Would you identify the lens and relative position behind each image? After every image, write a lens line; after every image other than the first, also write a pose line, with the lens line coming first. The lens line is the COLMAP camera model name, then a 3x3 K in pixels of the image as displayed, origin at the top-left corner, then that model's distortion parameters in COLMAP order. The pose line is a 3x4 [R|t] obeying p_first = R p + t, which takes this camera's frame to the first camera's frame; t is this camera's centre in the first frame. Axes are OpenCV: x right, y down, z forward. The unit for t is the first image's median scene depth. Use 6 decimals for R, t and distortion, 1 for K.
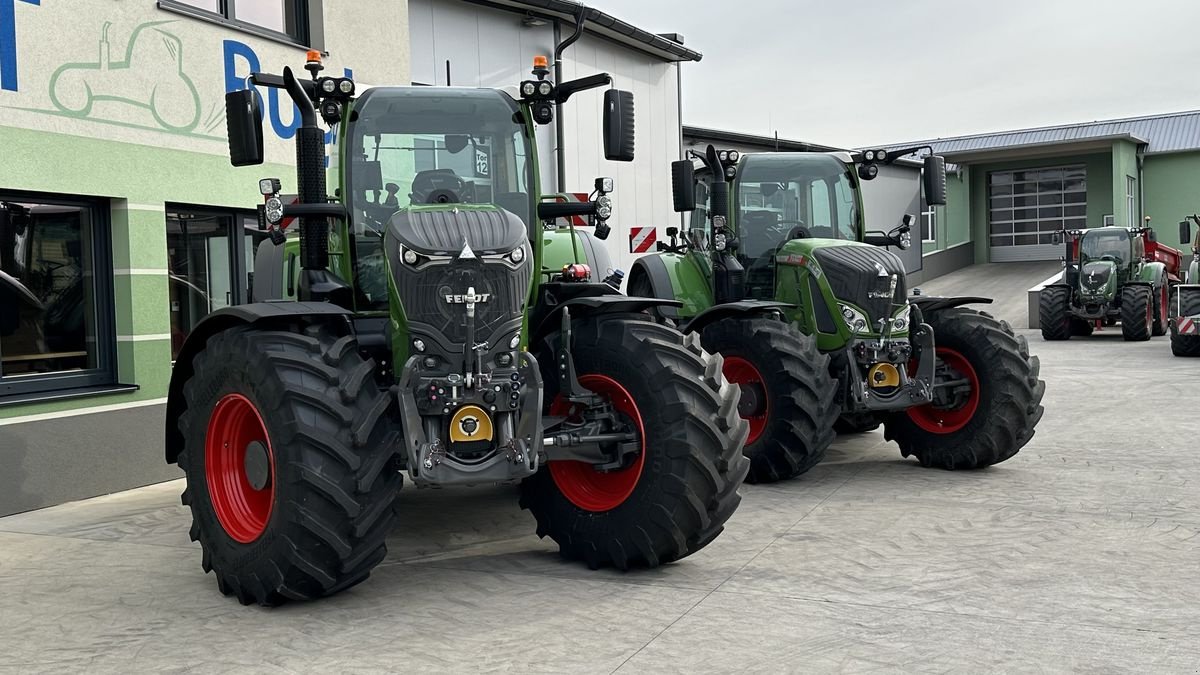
lens RADIAL K [[1162.8, 0, 607.8], [0, 1162.8, 326.7], [0, 0, 1]] dist [0.214418, -0.475347]
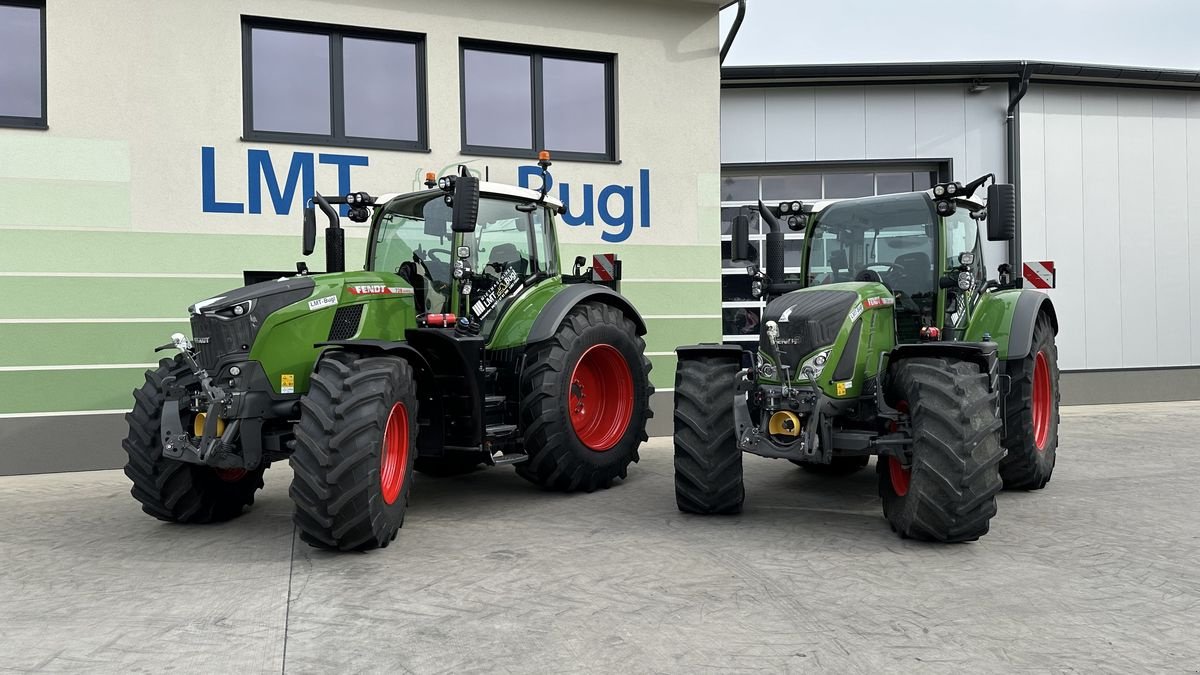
lens RADIAL K [[841.2, 0, 604.6], [0, 841.2, 340.7], [0, 0, 1]] dist [0.096011, -0.135982]
pose [[0.666705, 0.019267, -0.745073, 0.806525], [-0.025899, 0.999661, 0.002675, -0.031242], [0.744872, 0.017513, 0.666978, 0.510608]]
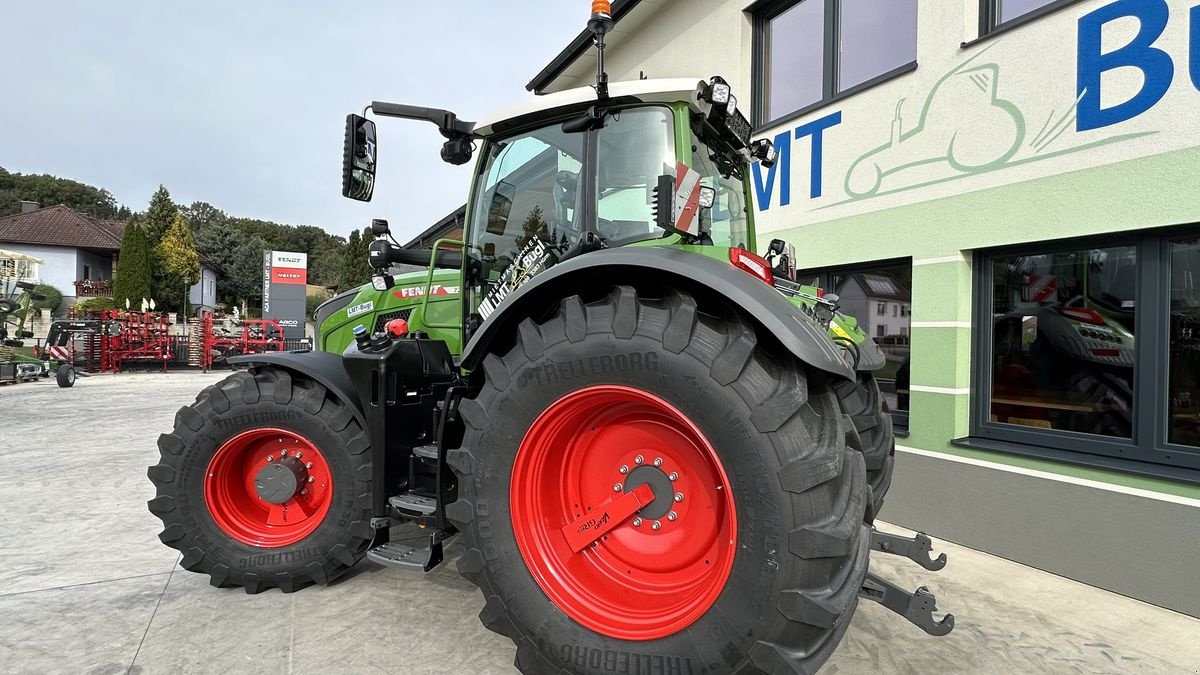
lens RADIAL K [[610.3, 0, 597.5], [0, 610.3, 338.0], [0, 0, 1]] dist [-0.001475, -0.000180]
pose [[-0.634887, 0.015053, -0.772459, 0.252182], [-0.025081, 0.998882, 0.040080, -0.063130], [0.772198, 0.044820, -0.633799, 1.447353]]
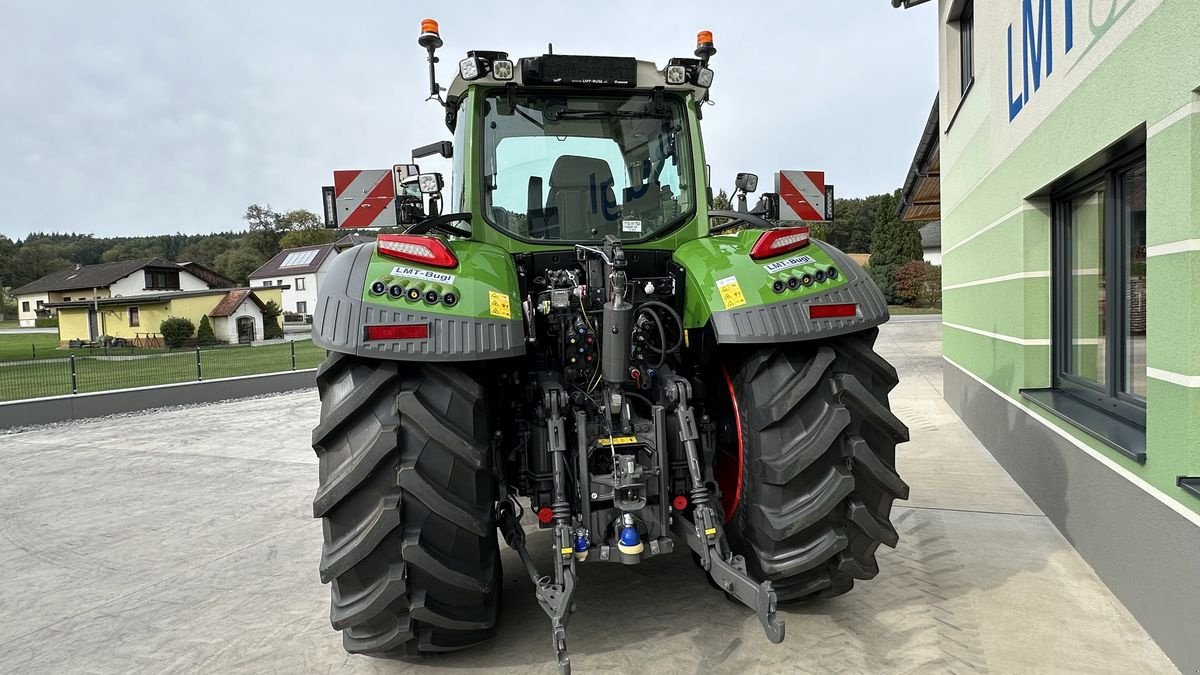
lens RADIAL K [[610.3, 0, 597.5], [0, 610.3, 338.0], [0, 0, 1]] dist [-0.001475, -0.000180]
pose [[-0.997424, 0.070882, 0.010974, -0.185039], [0.071468, 0.995104, 0.068273, -0.056167], [-0.006081, 0.068882, -0.997606, 1.657879]]
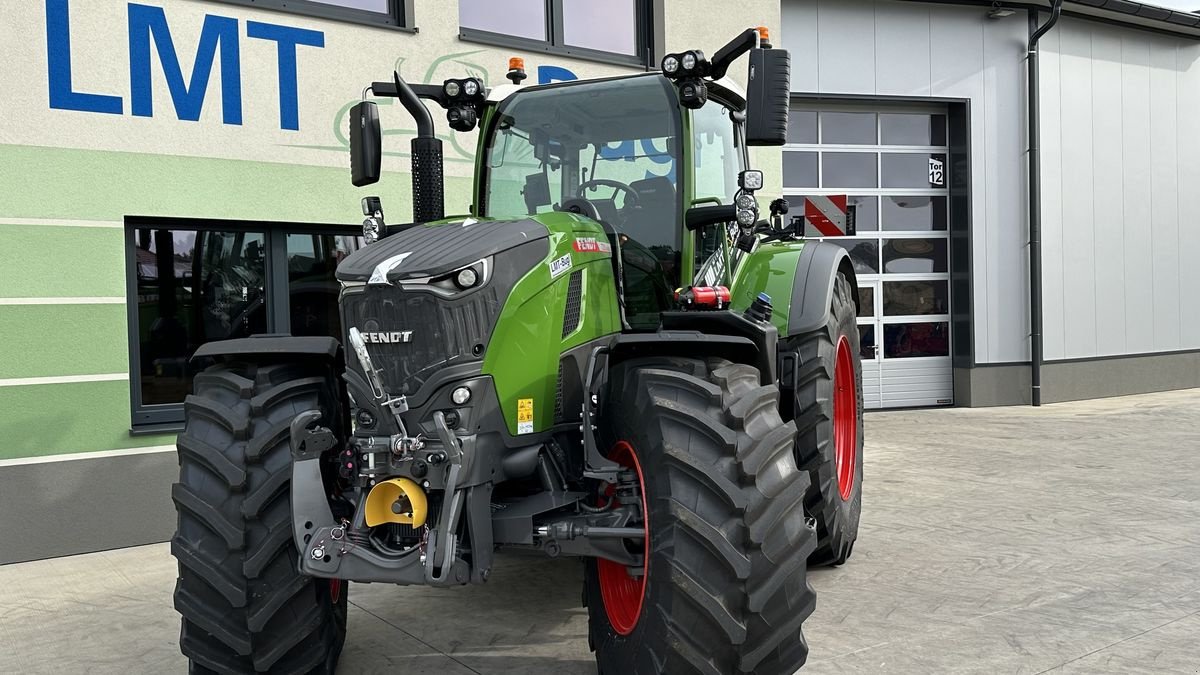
lens RADIAL K [[1029.7, 0, 610.4], [0, 1029.7, 338.7], [0, 0, 1]] dist [0.173536, -0.320030]
pose [[0.854766, 0.015131, -0.518793, 0.272516], [-0.013954, 0.999884, 0.006171, -0.022886], [0.518826, 0.001964, 0.854878, 0.391602]]
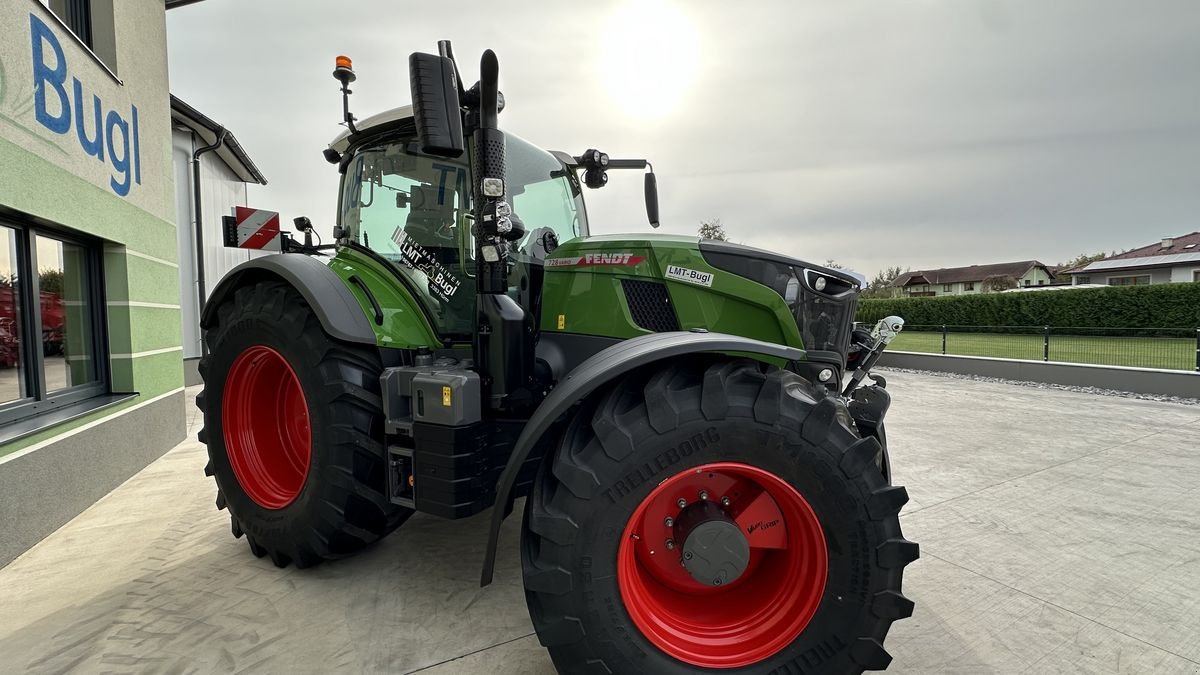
lens RADIAL K [[479.3, 0, 600.0], [0, 479.3, 337.5], [0, 0, 1]] dist [-0.000526, -0.000008]
pose [[0.642636, -0.014691, 0.766031, -0.464368], [0.019463, 0.999807, 0.002847, -0.016027], [-0.765924, 0.013079, 0.642798, 0.699289]]
